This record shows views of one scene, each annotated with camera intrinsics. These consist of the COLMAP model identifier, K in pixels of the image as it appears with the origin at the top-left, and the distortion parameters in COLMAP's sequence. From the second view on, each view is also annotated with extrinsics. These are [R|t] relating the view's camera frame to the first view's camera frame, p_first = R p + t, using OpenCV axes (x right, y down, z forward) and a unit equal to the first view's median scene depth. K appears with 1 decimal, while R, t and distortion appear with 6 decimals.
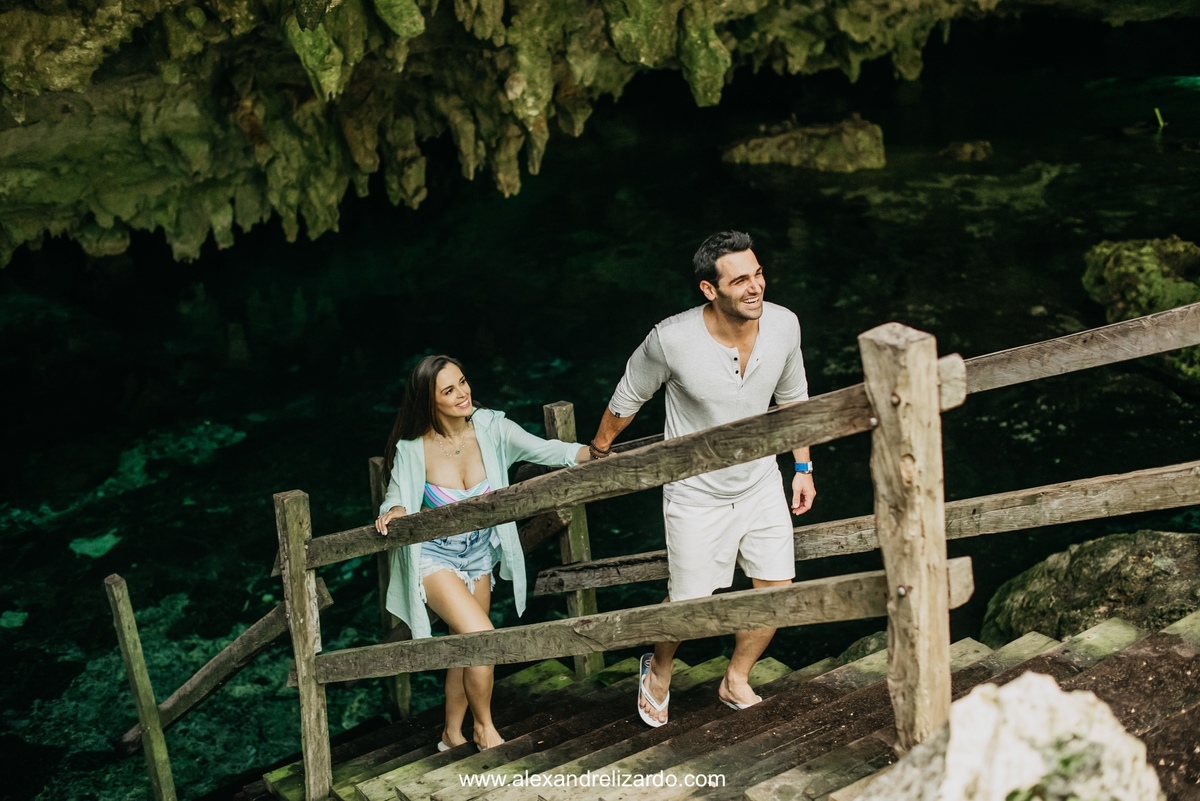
lens RADIAL K [[1706.2, 0, 599.7], [0, 1706.2, 401.2], [0, 0, 1]] dist [-0.307431, 0.000000]
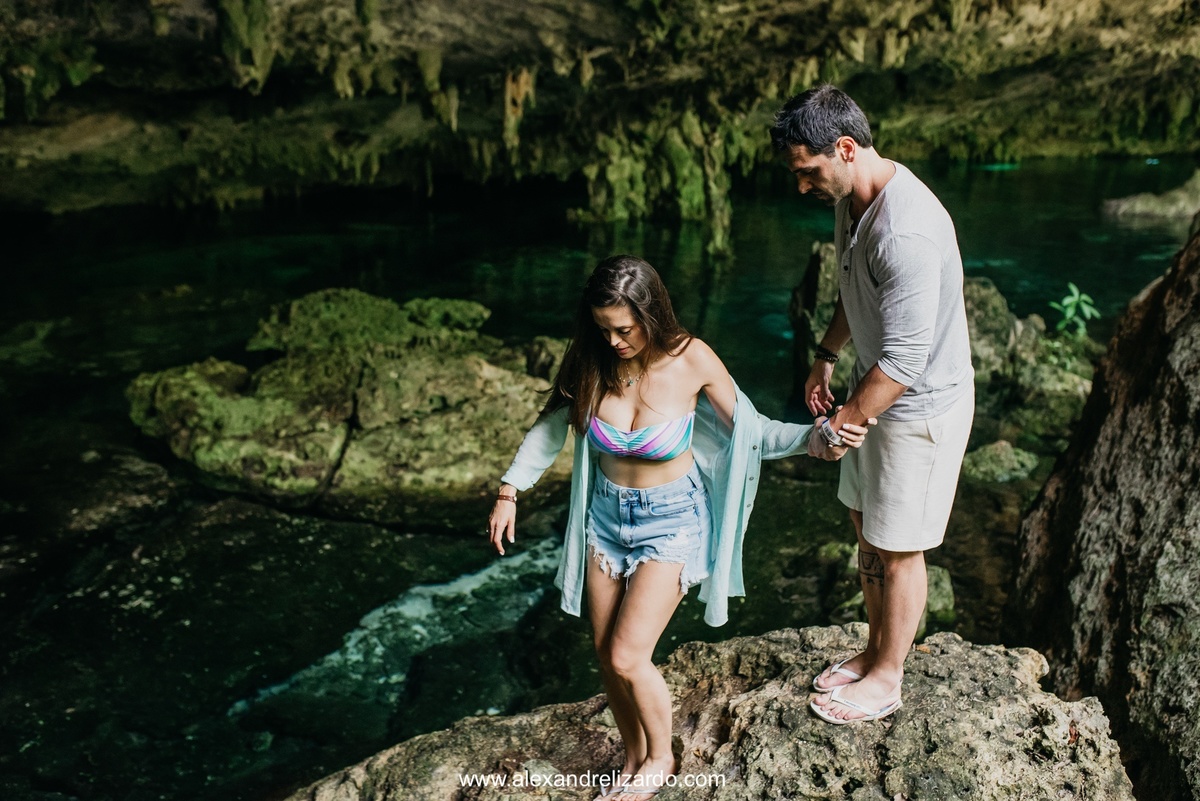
lens RADIAL K [[1204.5, 0, 599.2], [0, 1204.5, 394.6], [0, 0, 1]] dist [-0.013682, 0.000000]
pose [[0.735808, -0.144837, 0.661521, 0.035224], [0.207829, 0.978017, -0.017036, -0.017846], [-0.644511, 0.150018, 0.749733, 0.314434]]
